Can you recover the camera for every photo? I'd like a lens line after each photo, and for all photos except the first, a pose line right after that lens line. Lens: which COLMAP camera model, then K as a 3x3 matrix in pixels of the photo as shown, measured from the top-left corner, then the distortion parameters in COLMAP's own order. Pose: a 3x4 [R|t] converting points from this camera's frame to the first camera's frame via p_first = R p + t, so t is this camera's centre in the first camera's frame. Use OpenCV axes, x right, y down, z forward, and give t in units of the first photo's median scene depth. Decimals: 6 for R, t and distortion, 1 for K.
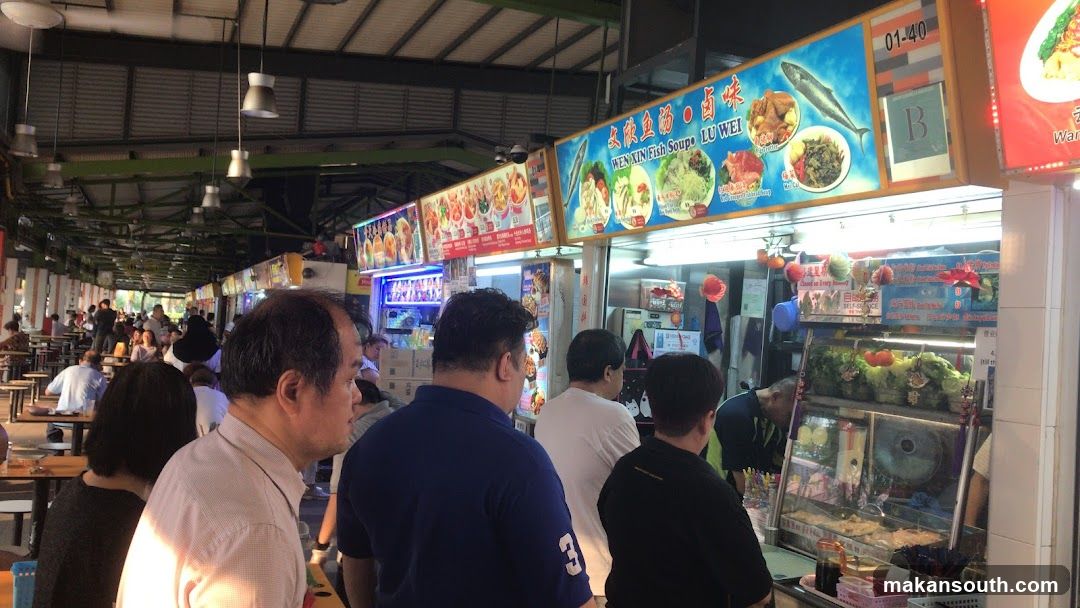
lens RADIAL K [[939.9, 0, 540.4], [0, 939.9, 306.1], [0, 0, 1]] dist [-0.065008, -0.005057]
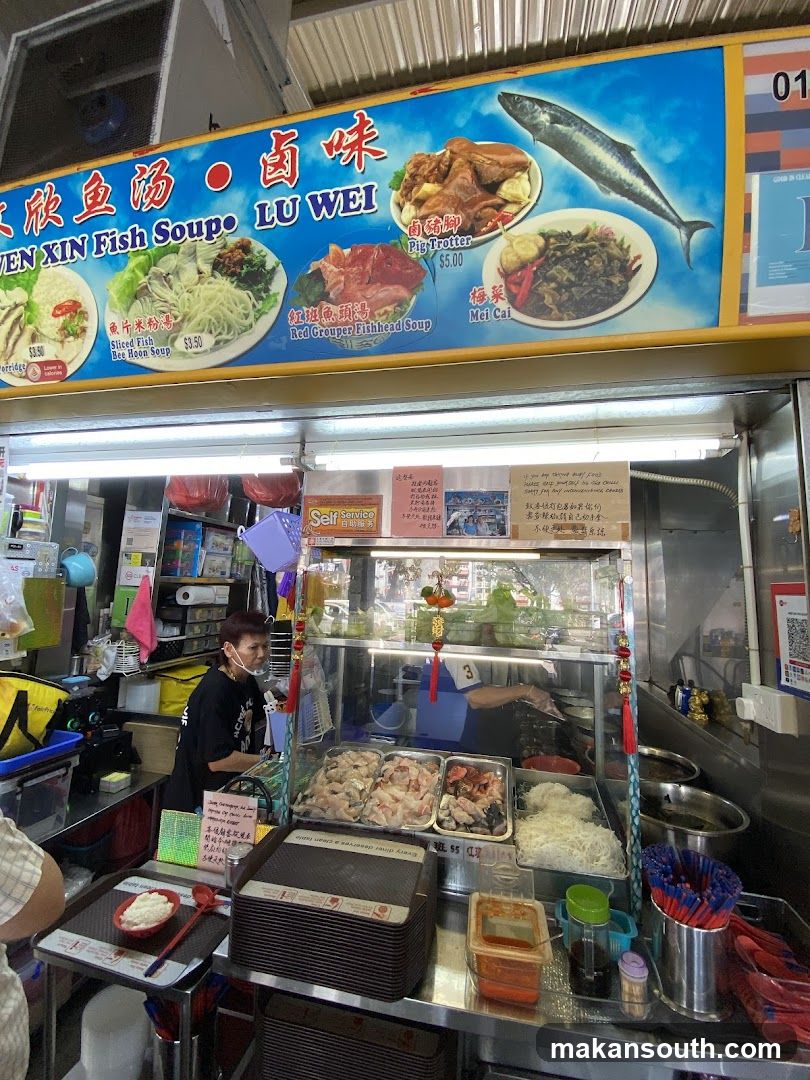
lens RADIAL K [[421.5, 0, 409.5], [0, 421.5, 536.7], [0, 0, 1]] dist [-0.005570, -0.004237]
pose [[0.552787, 0.043848, 0.832168, 0.023488], [-0.013232, 0.998951, -0.043846, 0.022227], [-0.833218, 0.013226, 0.552787, 0.827750]]
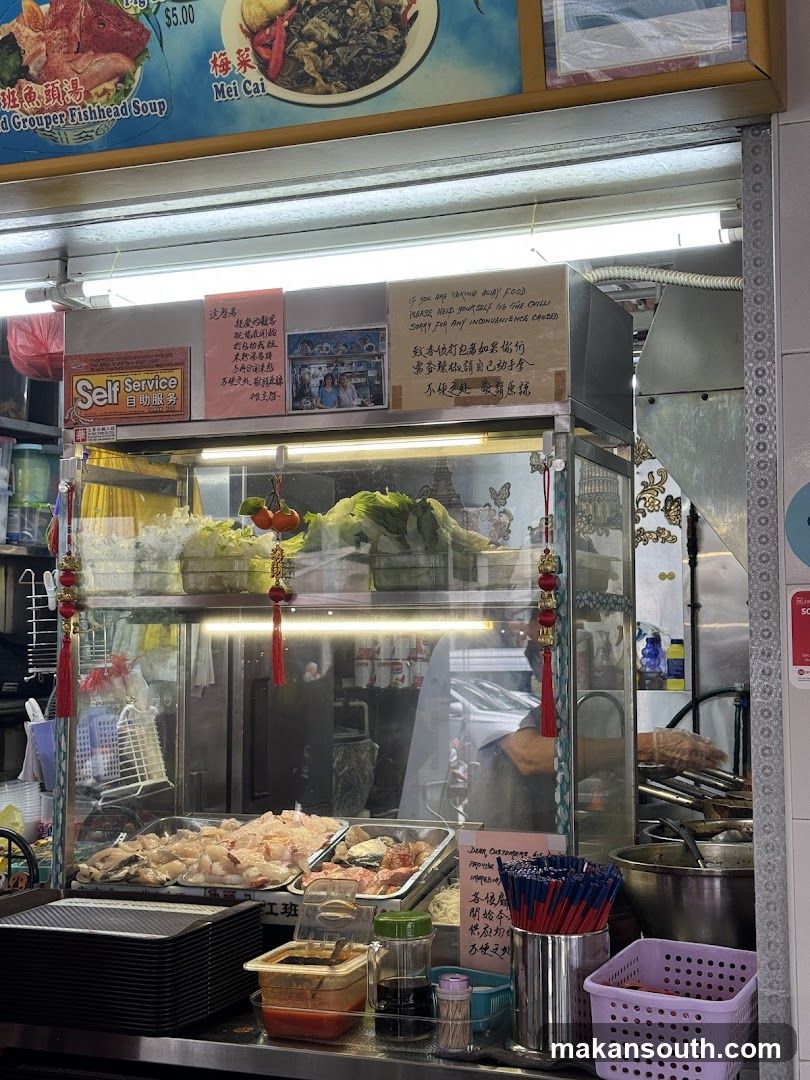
lens RADIAL K [[1446.1, 0, 453.3], [0, 1446.1, 569.3], [0, 0, 1]] dist [0.006880, 0.000000]
pose [[0.670975, -0.054058, 0.739507, -0.143485], [0.034718, 0.998535, 0.041492, 0.056770], [-0.740667, -0.002166, 0.671869, 0.457133]]
